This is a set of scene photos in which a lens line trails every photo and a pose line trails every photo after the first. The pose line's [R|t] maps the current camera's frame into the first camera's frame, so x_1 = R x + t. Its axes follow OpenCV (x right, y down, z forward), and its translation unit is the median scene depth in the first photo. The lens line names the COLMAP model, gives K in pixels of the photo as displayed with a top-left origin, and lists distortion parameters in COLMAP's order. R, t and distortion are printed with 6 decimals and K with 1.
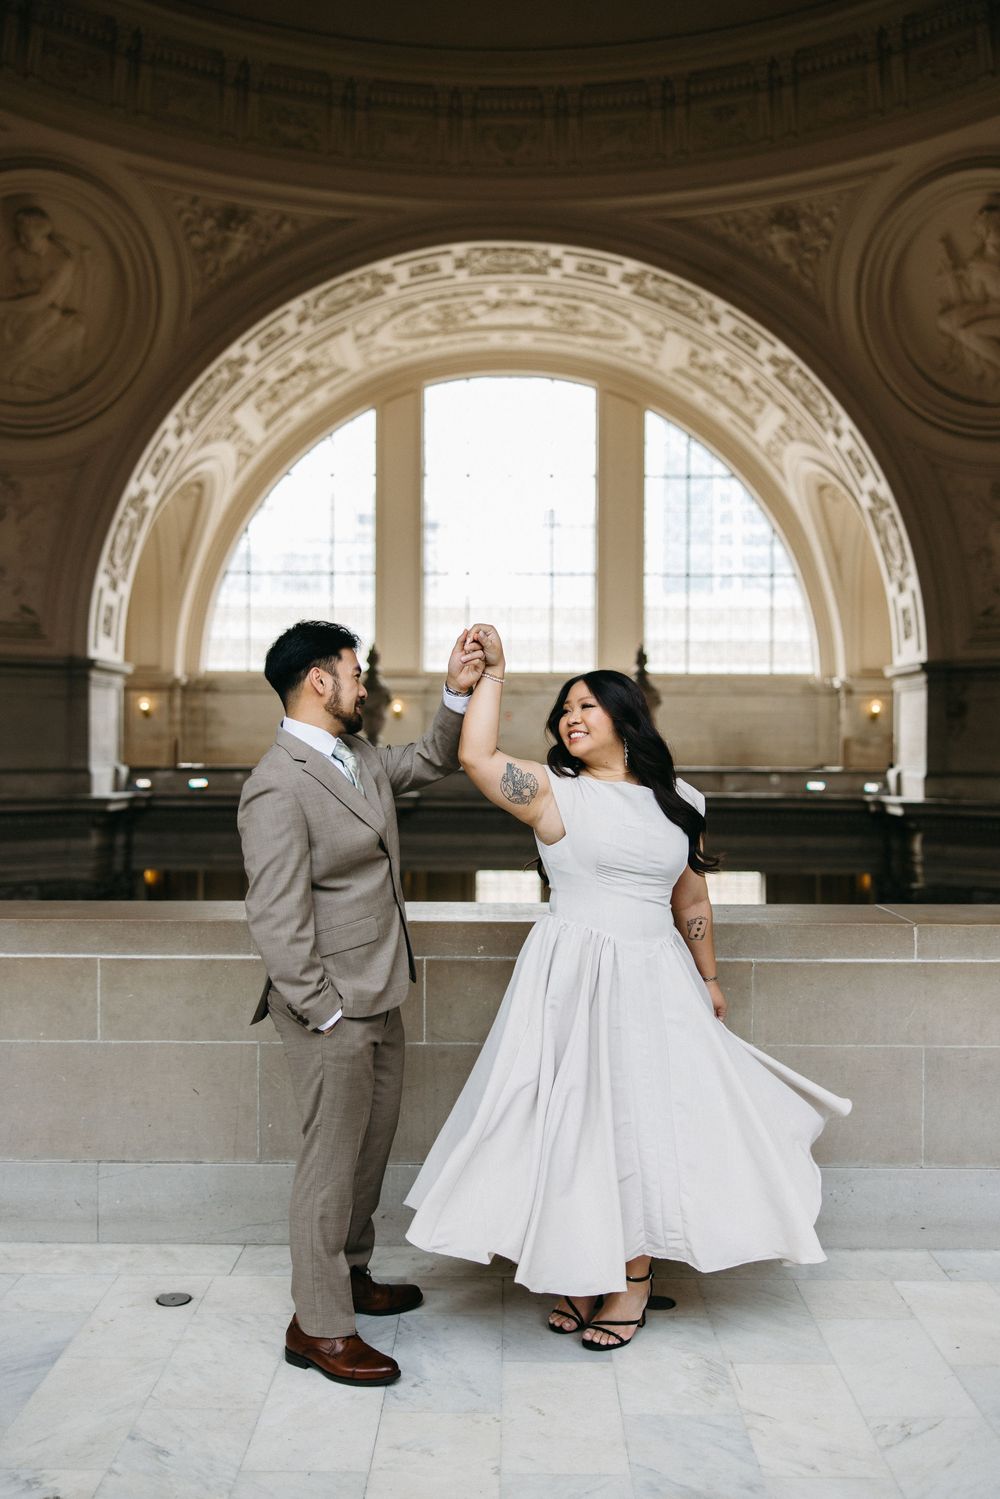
lens RADIAL K [[1432.9, 0, 508.0], [0, 1432.9, 755.1], [0, 0, 1]] dist [0.021894, 0.000000]
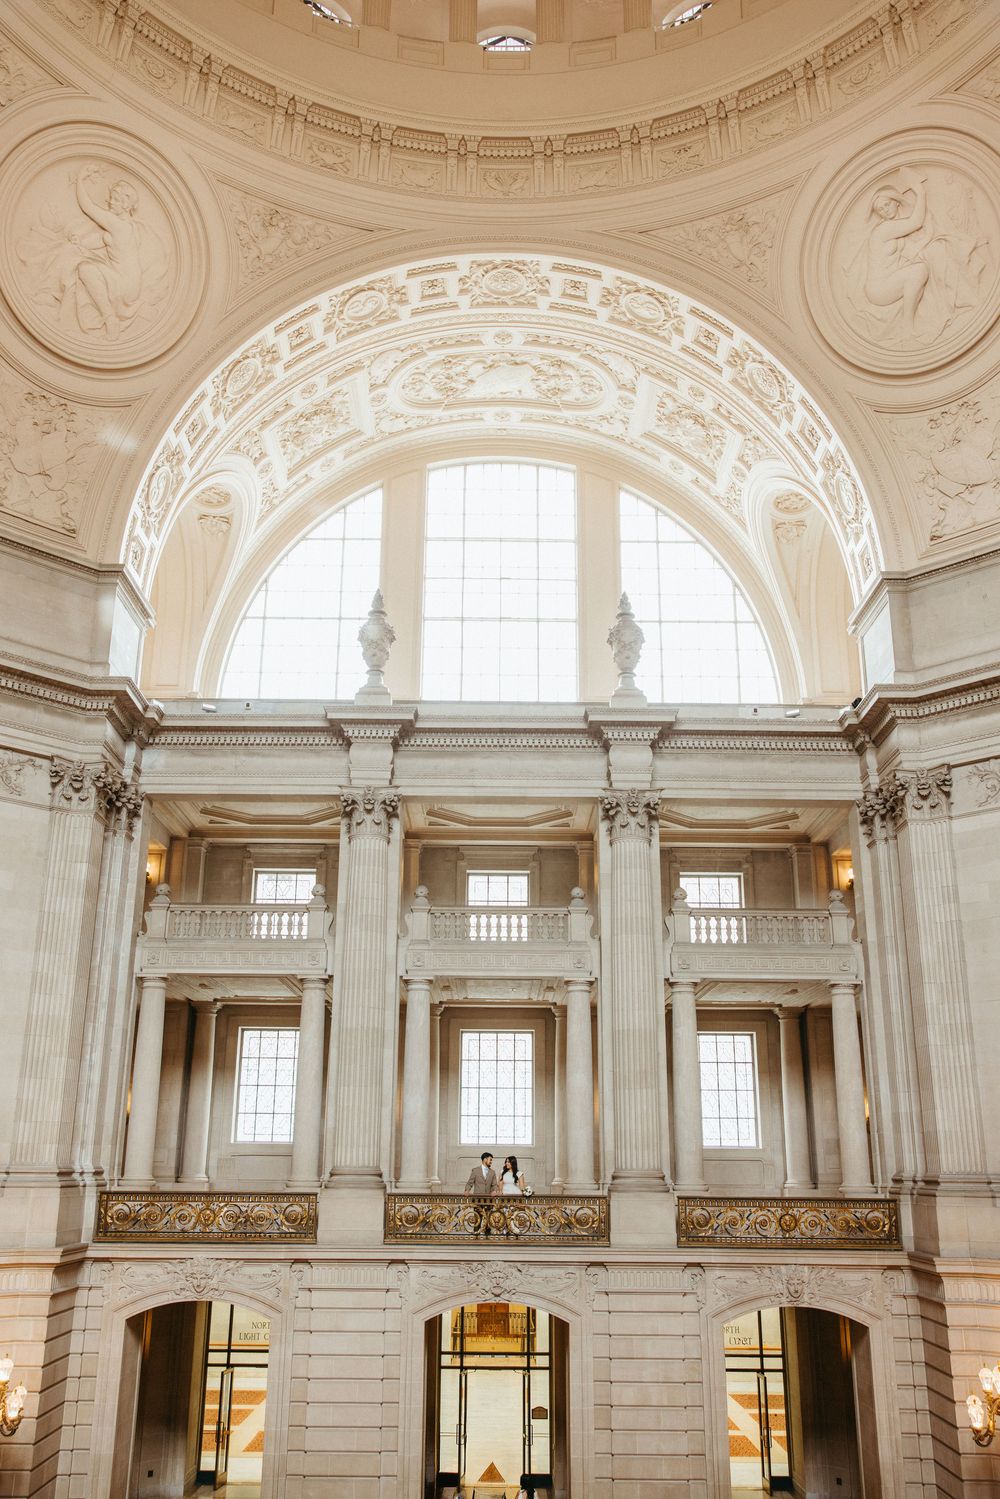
lens RADIAL K [[1279.6, 0, 501.3], [0, 1279.6, 750.0], [0, 0, 1]] dist [0.001101, 0.003072]
pose [[0.999874, 0.007278, 0.014117, -0.014213], [-0.002600, 0.951848, -0.306558, 0.344886], [-0.015669, 0.306482, 0.951747, 0.112156]]
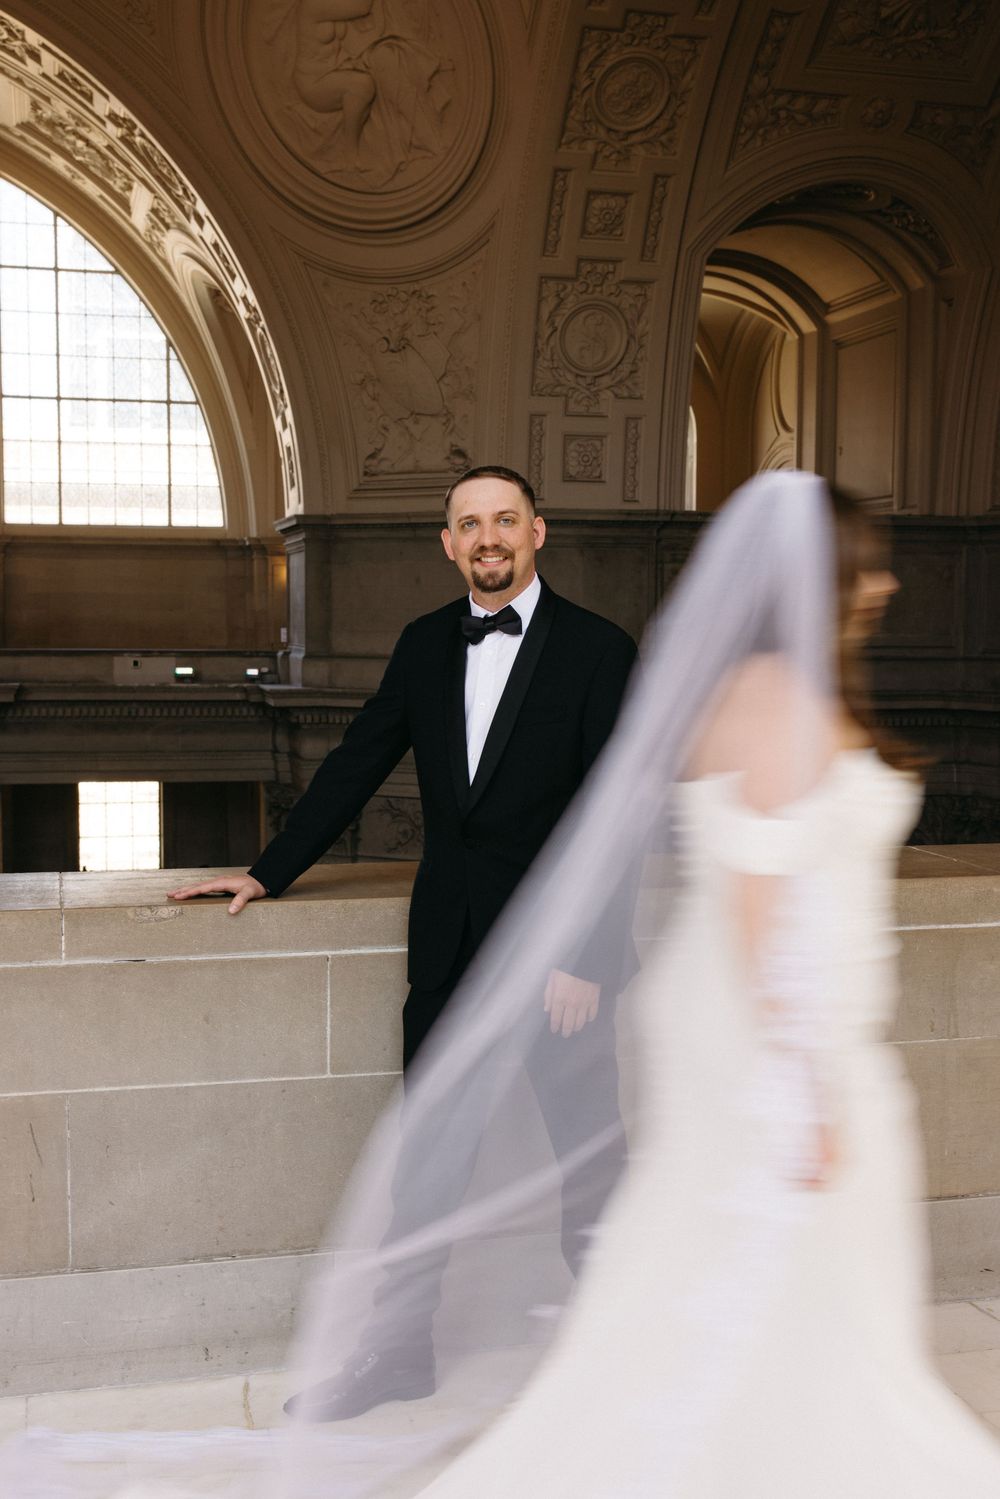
lens RADIAL K [[1740.7, 0, 466.7], [0, 1740.7, 742.5], [0, 0, 1]] dist [0.039407, 0.000000]
pose [[0.969117, -0.018089, 0.245938, 0.130668], [0.002400, 0.997951, 0.063941, -0.000338], [-0.246591, -0.061376, 0.967174, 0.024593]]
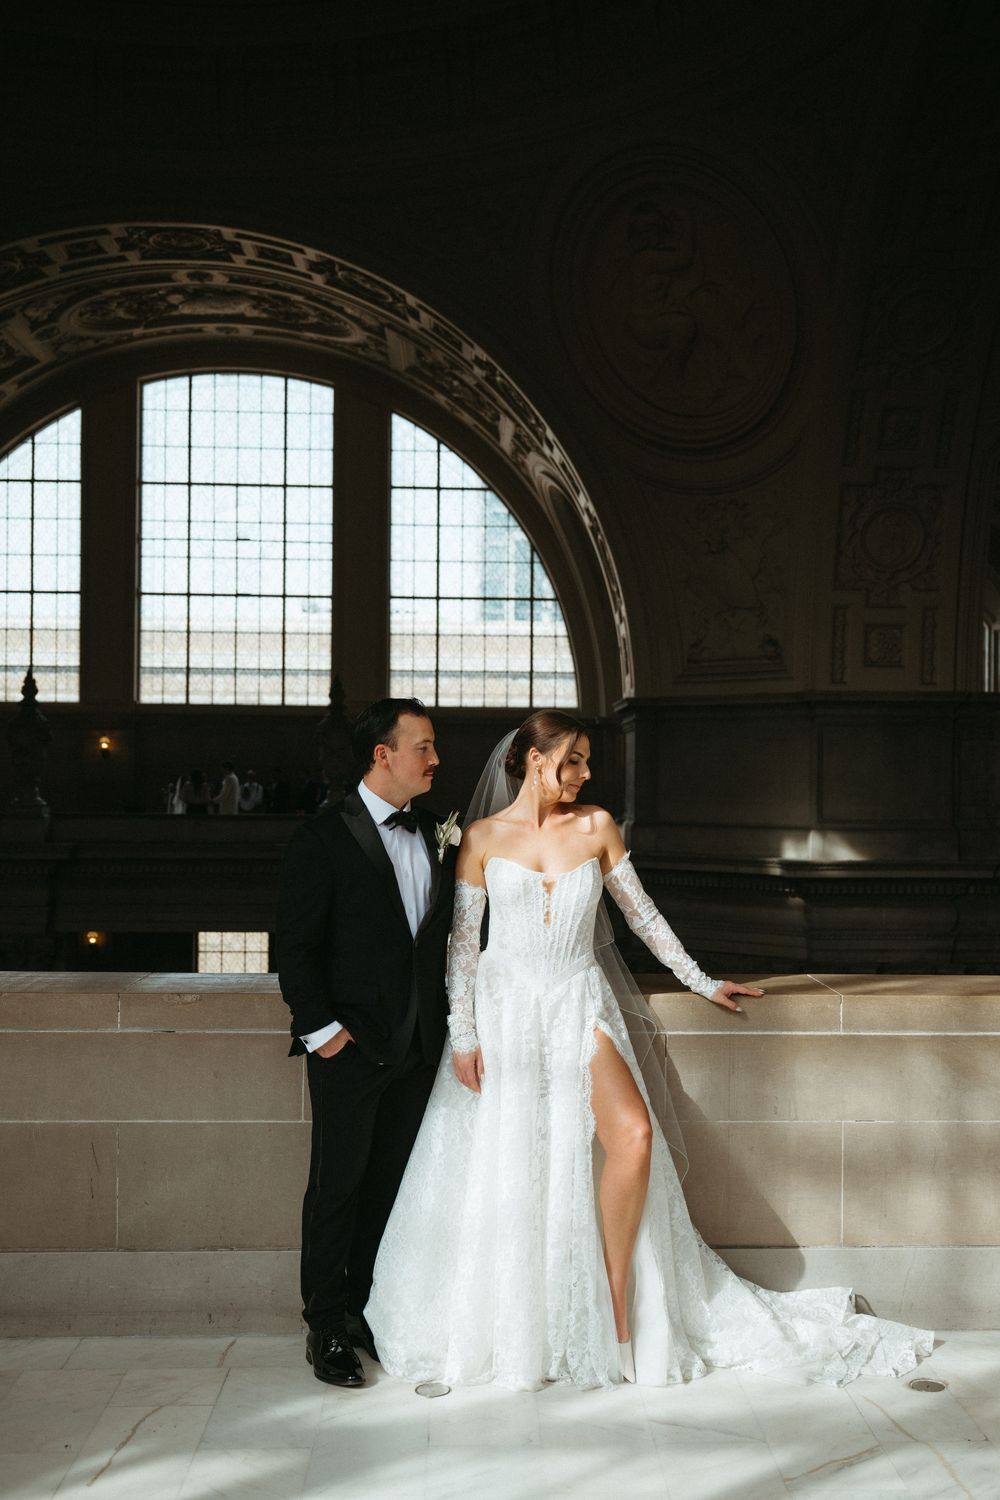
lens RADIAL K [[1623.7, 0, 529.9], [0, 1623.7, 768.7], [0, 0, 1]] dist [0.058662, 0.000000]
pose [[0.998513, 0.005385, 0.054241, 0.162289], [-0.004339, 0.999803, -0.019376, -0.000744], [-0.054335, 0.019112, 0.998340, -0.015109]]
